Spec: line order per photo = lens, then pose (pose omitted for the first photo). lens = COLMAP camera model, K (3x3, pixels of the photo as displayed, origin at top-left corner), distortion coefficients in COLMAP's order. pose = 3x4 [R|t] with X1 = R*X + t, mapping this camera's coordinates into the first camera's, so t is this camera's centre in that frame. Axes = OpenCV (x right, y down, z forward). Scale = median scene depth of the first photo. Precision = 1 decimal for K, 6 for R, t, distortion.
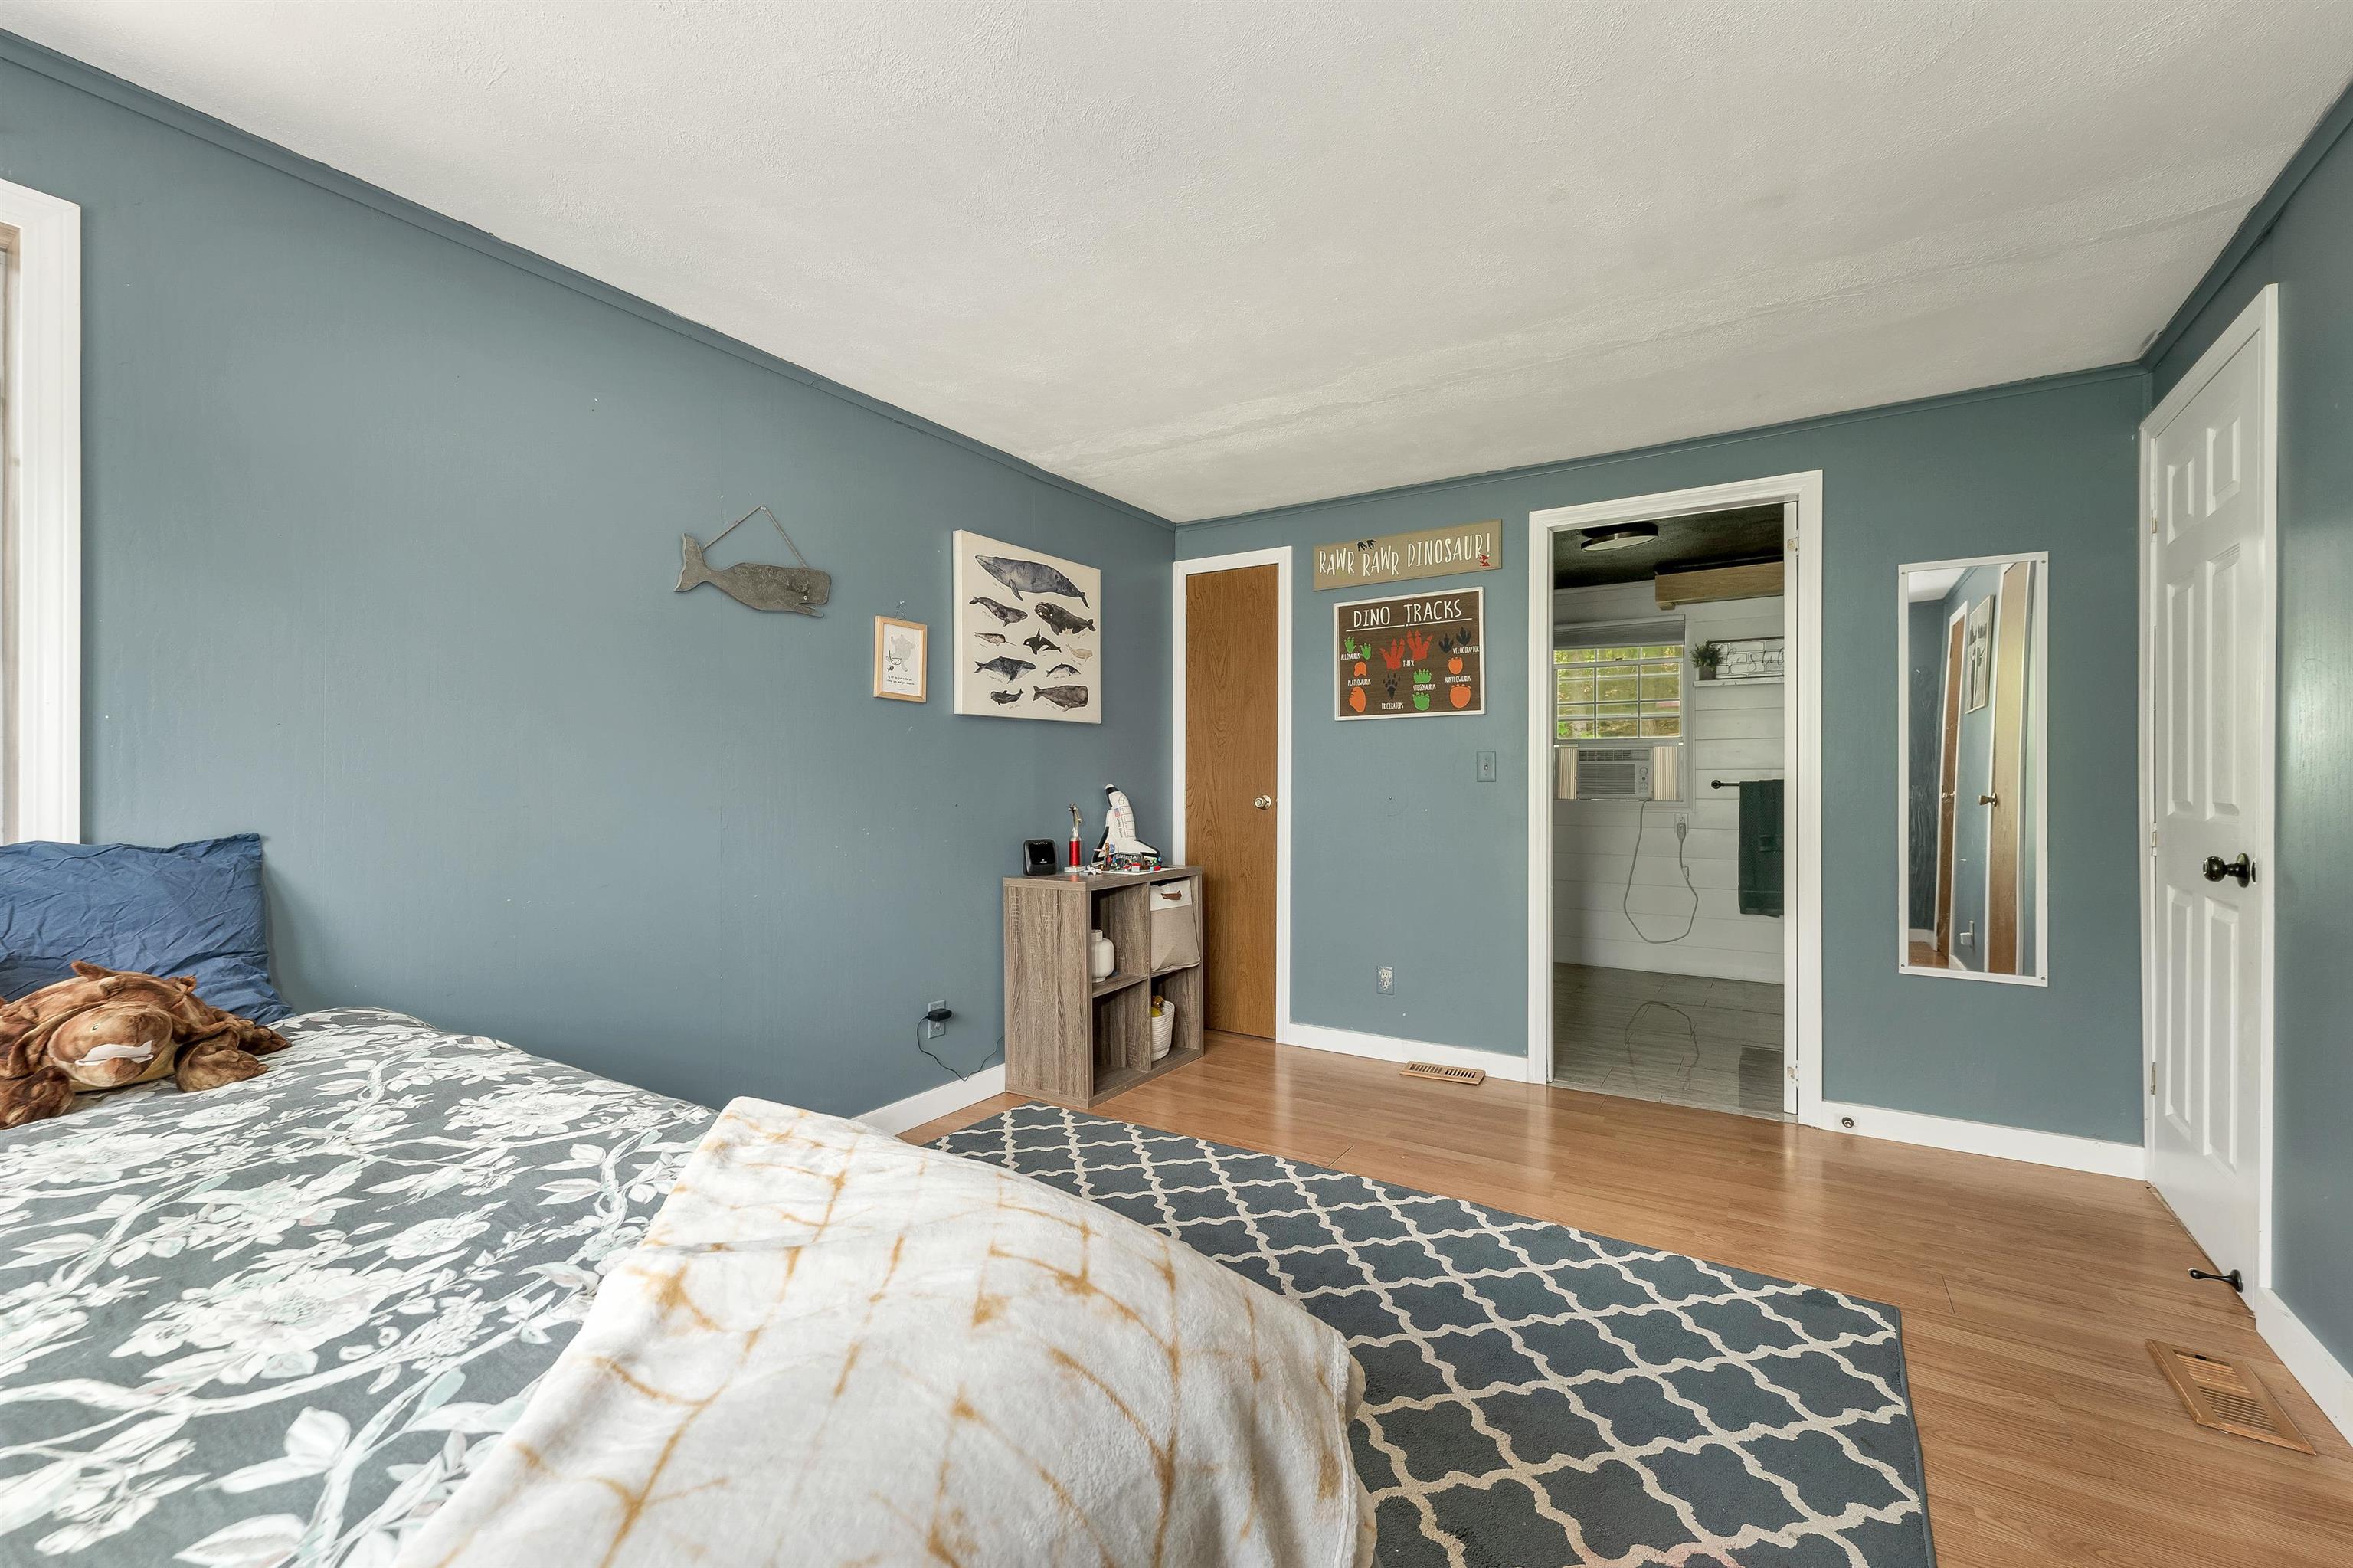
lens RADIAL K [[990.8, 0, 1176.5], [0, 990.8, 784.0], [0, 0, 1]] dist [0.000488, 0.000016]
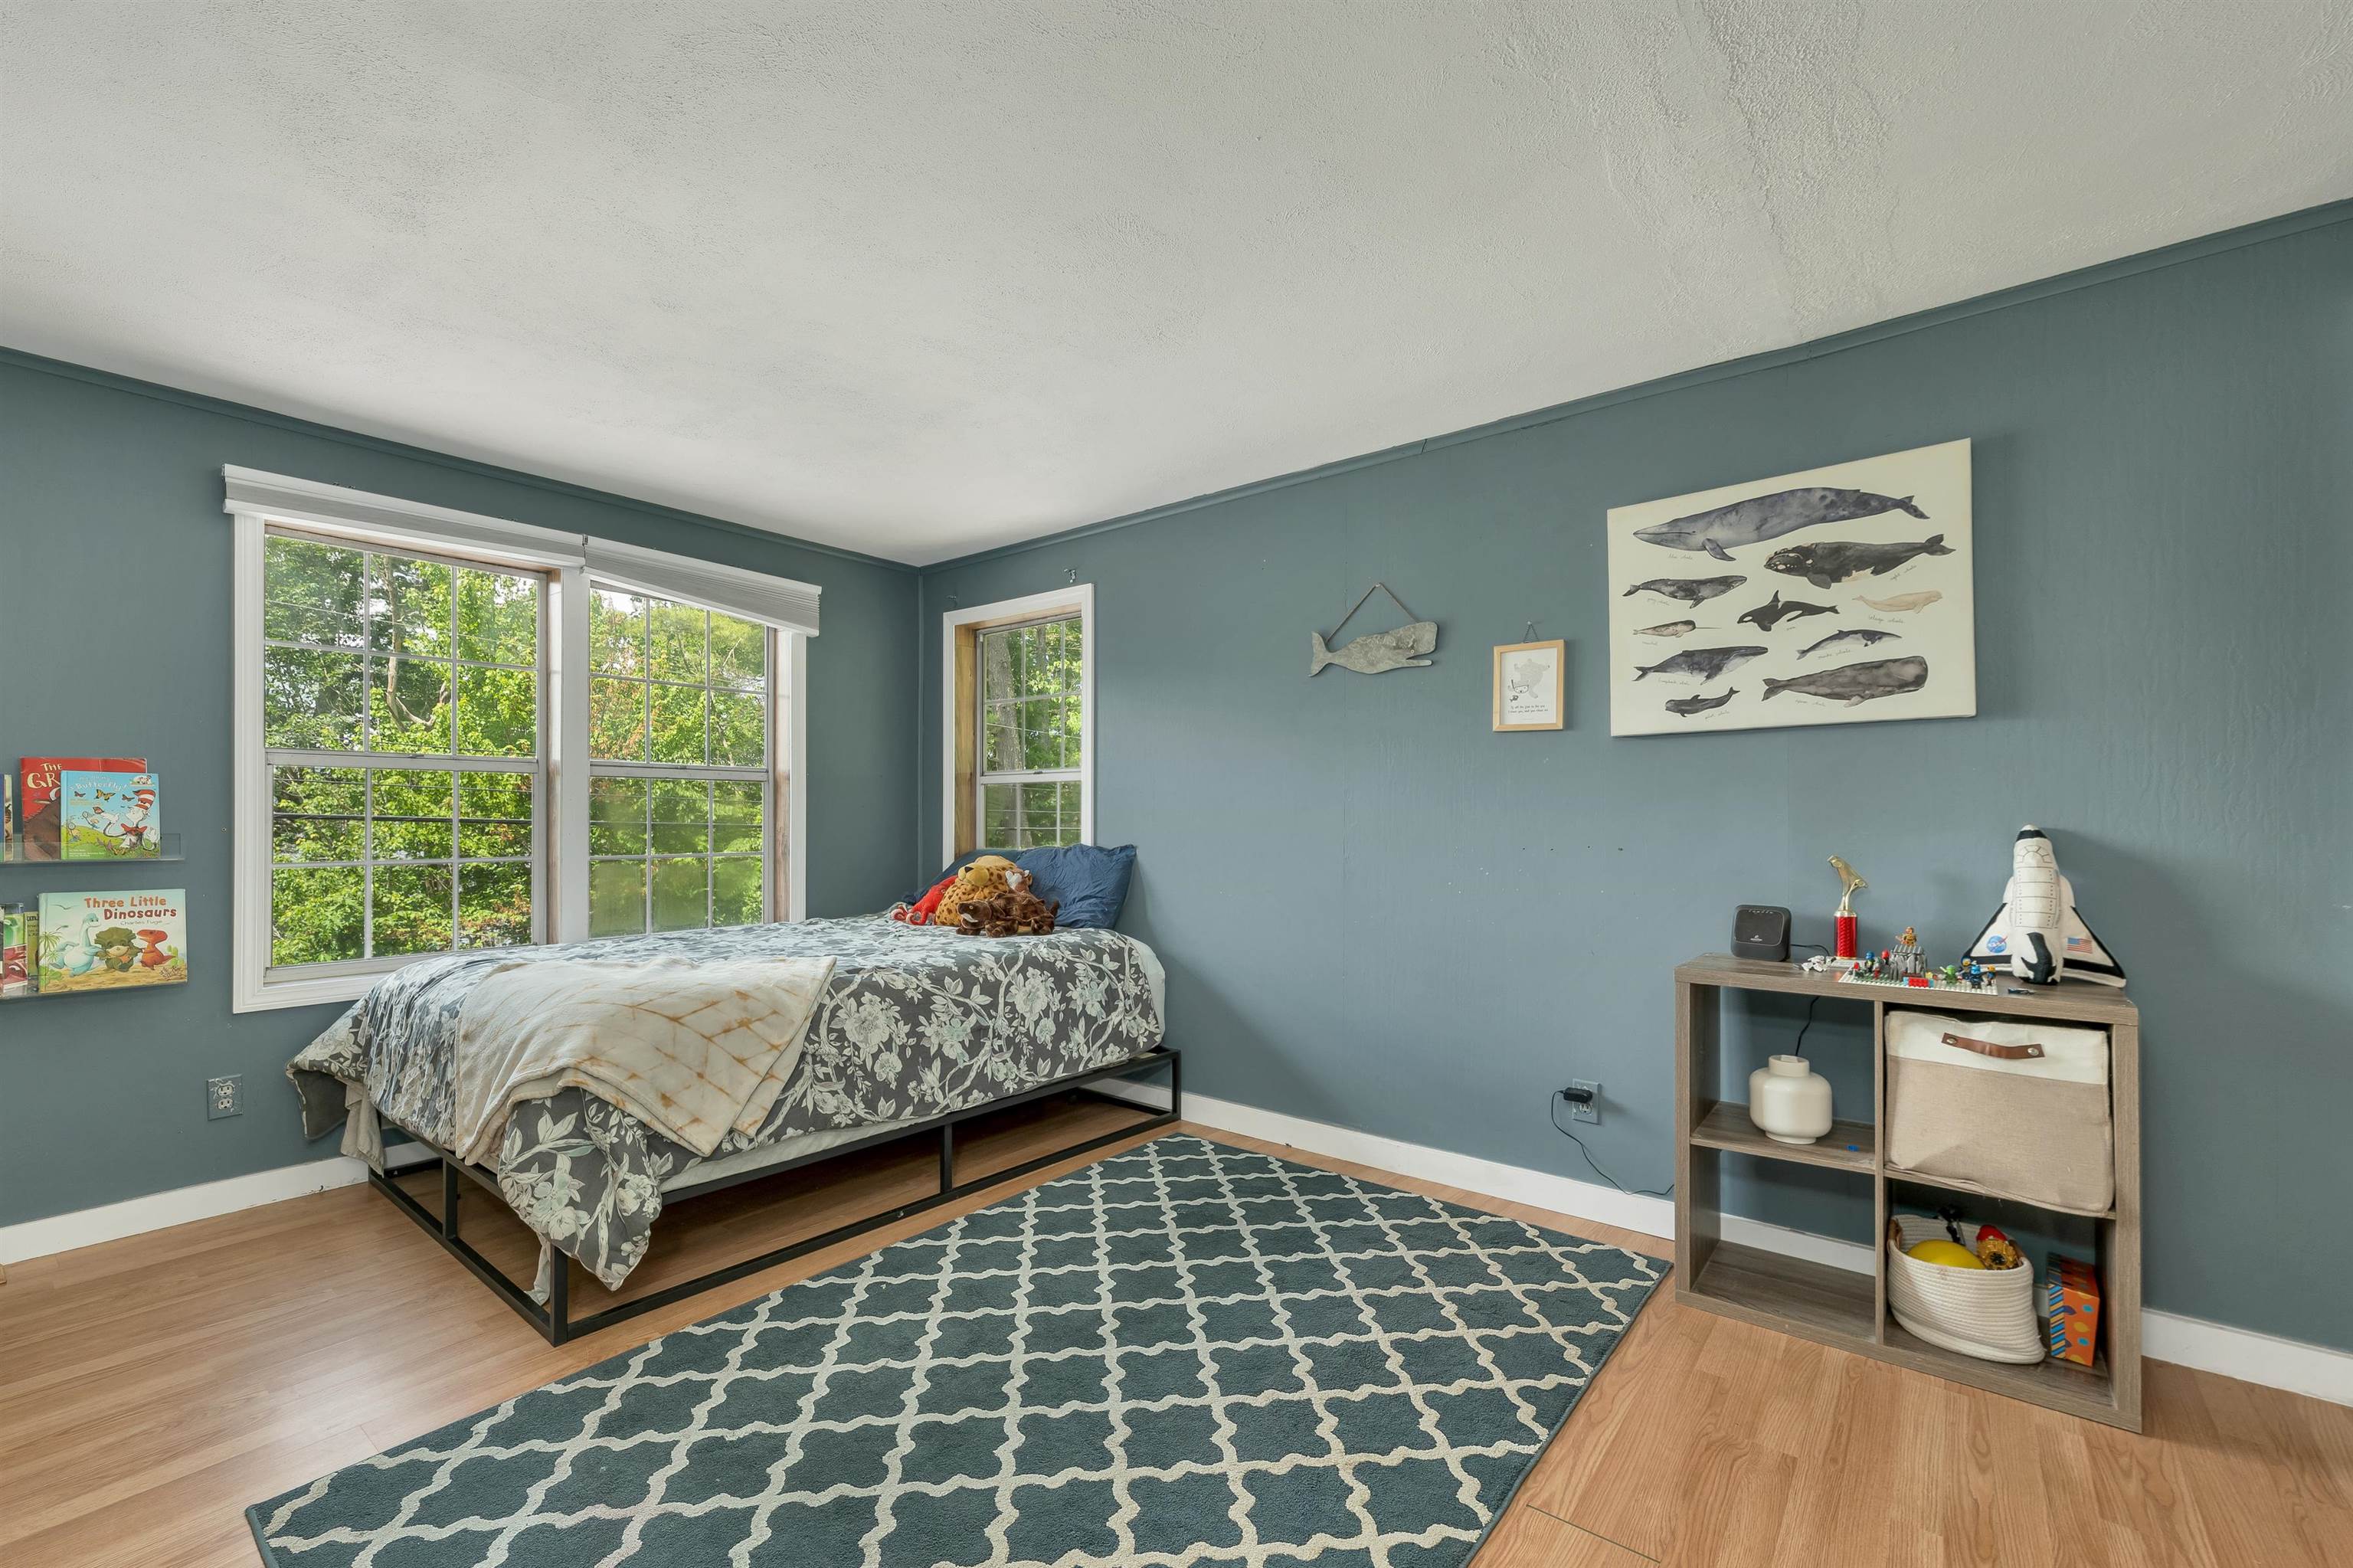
lens RADIAL K [[988.4, 0, 1165.8], [0, 988.4, 820.9], [0, 0, 1]] dist [-0.000325, -0.000032]
pose [[-0.135876, 0.001096, -0.990725, 0.590131], [-0.002175, 0.999997, 0.001404, -0.001884], [0.990724, 0.002345, -0.135873, 0.699433]]
